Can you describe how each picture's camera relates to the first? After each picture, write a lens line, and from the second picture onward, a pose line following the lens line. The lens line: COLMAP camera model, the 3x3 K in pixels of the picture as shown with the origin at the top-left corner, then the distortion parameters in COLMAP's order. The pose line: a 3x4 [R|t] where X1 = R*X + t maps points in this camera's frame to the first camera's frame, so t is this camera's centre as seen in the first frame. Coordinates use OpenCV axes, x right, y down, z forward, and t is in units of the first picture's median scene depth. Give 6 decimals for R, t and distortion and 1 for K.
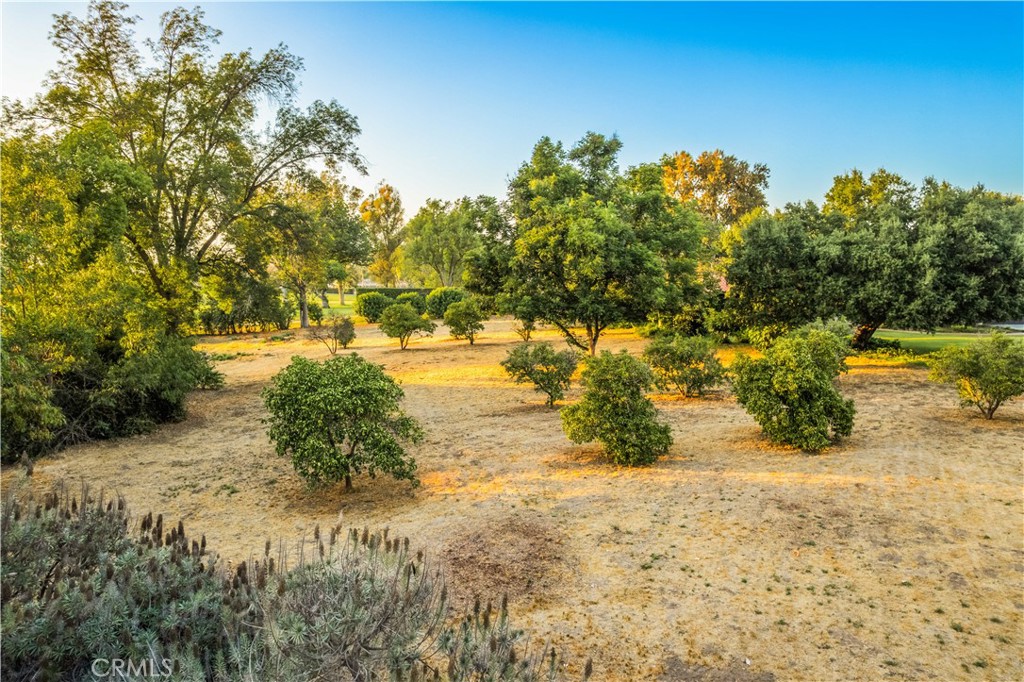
lens RADIAL K [[668.5, 0, 512.0], [0, 668.5, 341.0], [0, 0, 1]] dist [-0.078501, 0.073316]
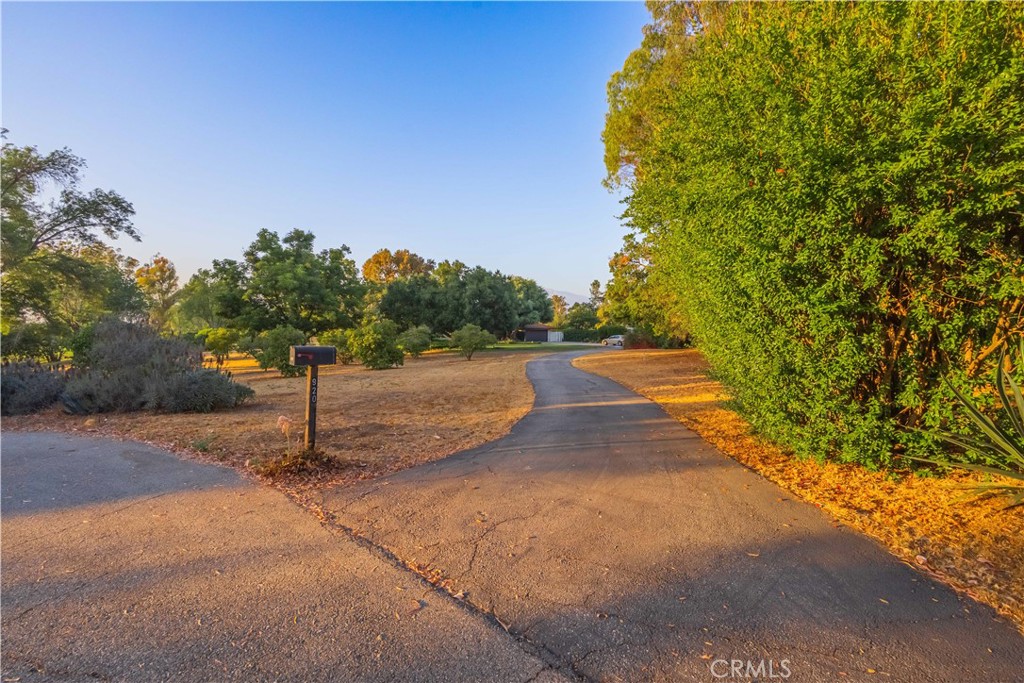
lens RADIAL K [[443.3, 0, 508.7], [0, 443.3, 340.3], [0, 0, 1]] dist [-0.000754, 0.000435]
pose [[0.888532, -0.012557, 0.458643, 0.065954], [0.049939, 0.996333, -0.069469, 0.092078], [-0.456089, 0.084629, 0.885901, -0.280185]]
